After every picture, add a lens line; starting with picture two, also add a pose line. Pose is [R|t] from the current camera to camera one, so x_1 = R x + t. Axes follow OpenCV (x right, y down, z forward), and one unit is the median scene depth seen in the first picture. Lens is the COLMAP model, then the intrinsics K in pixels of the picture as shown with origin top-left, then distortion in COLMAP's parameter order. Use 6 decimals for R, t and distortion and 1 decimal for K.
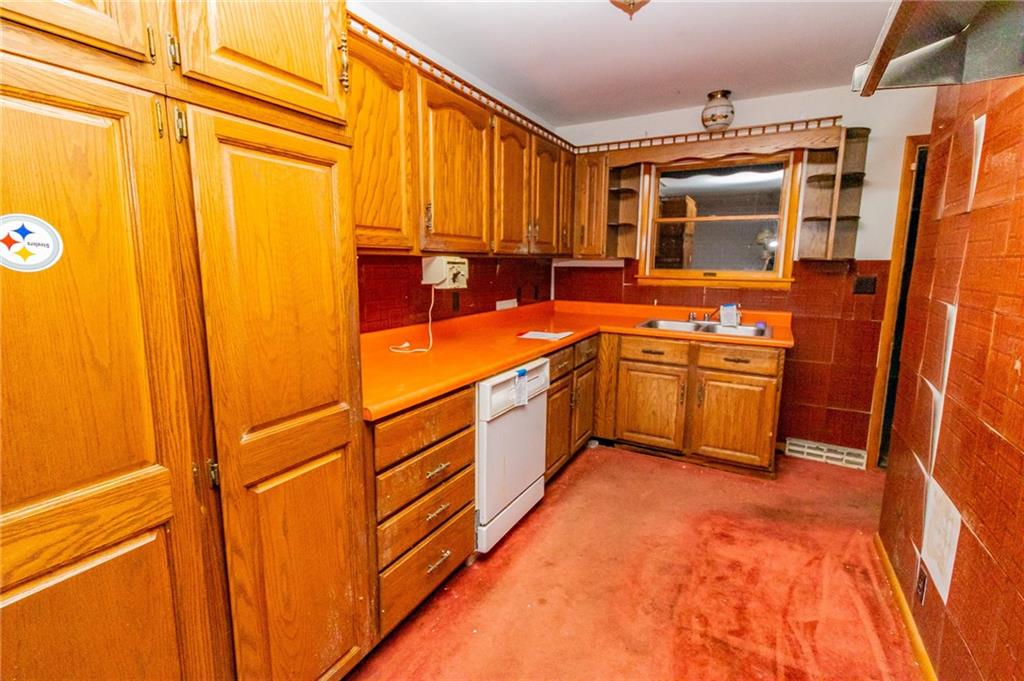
lens RADIAL K [[468.1, 0, 507.6], [0, 468.1, 334.8], [0, 0, 1]] dist [0.000553, -0.000748]
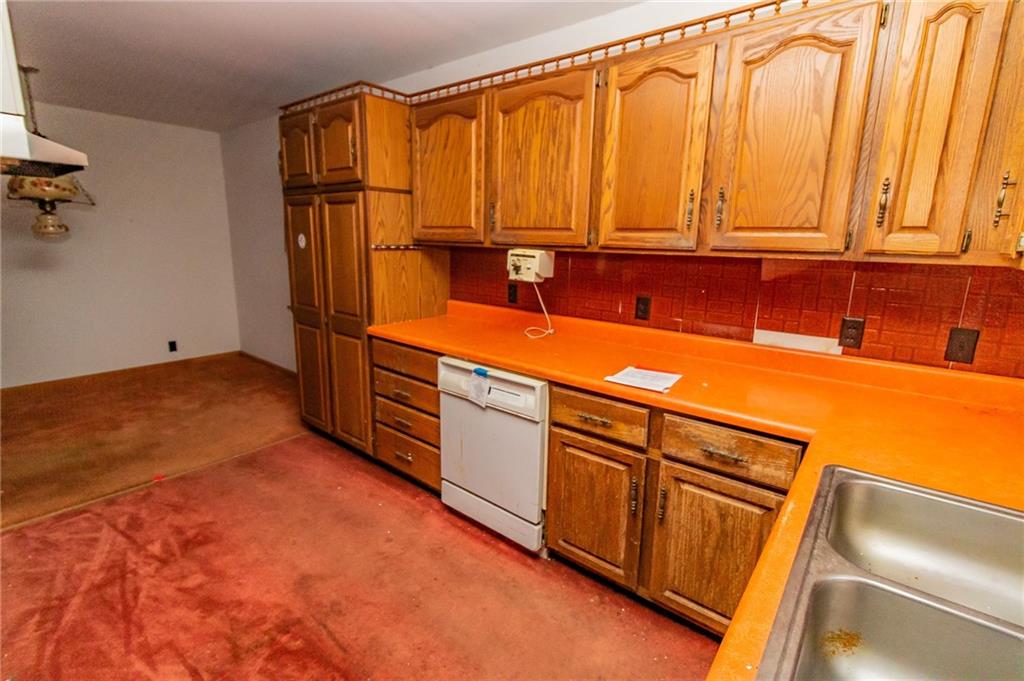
lens RADIAL K [[468.1, 0, 511.5], [0, 468.1, 335.9], [0, 0, 1]] dist [0.000553, -0.000748]
pose [[-0.177845, 0.186963, -0.966135, 1.007311], [-0.176519, 0.959800, 0.218230, -0.226375], [0.968097, 0.209353, -0.137693, 1.280965]]
